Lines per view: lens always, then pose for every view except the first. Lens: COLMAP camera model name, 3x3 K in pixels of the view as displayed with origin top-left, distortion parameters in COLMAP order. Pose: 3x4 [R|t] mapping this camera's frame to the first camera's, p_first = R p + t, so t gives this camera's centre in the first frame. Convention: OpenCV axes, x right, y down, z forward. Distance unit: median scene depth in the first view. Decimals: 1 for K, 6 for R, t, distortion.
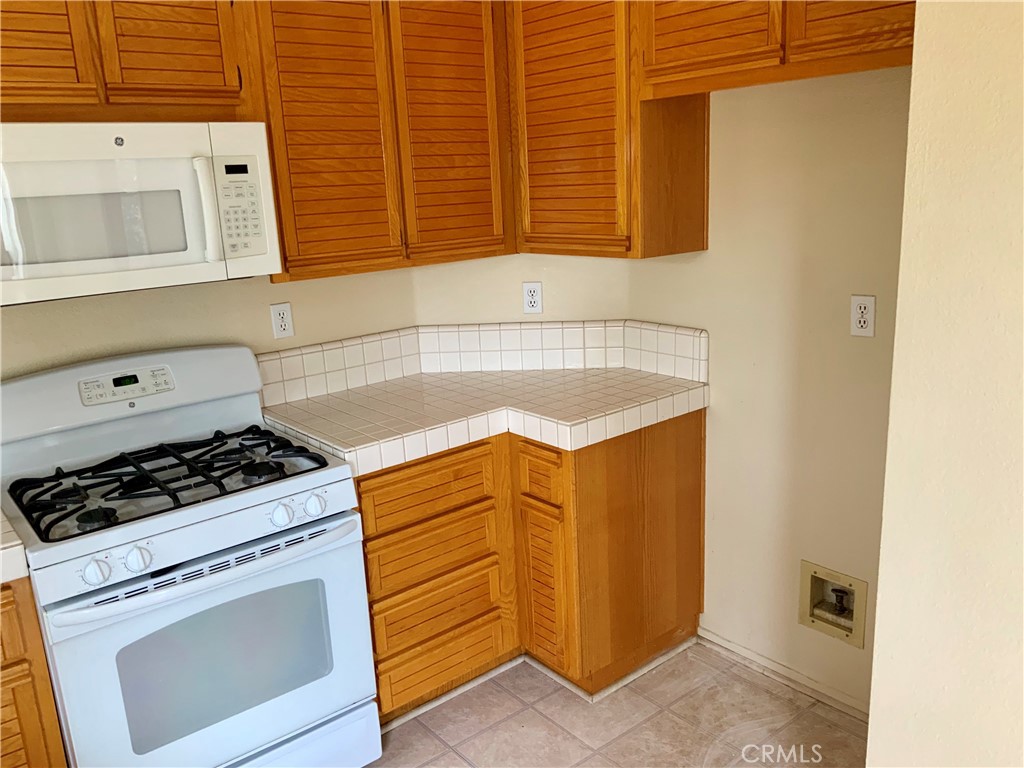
lens RADIAL K [[859.3, 0, 516.3], [0, 859.3, 393.6], [0, 0, 1]] dist [0.077727, -0.110080]
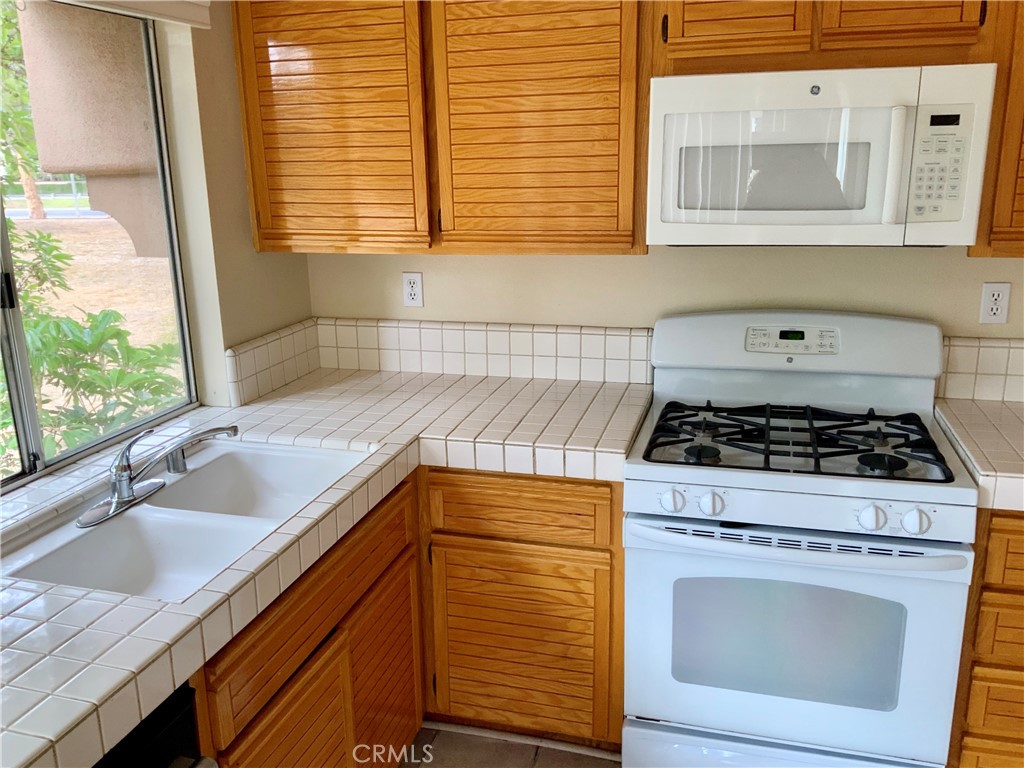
lens RADIAL K [[859.3, 0, 512.6], [0, 859.3, 393.5], [0, 0, 1]] dist [0.077727, -0.110080]
pose [[0.576962, 0.255902, -0.775648, 0.166979], [-0.213333, 0.963901, 0.159324, -0.042967], [0.788419, 0.073547, 0.610726, 0.154088]]
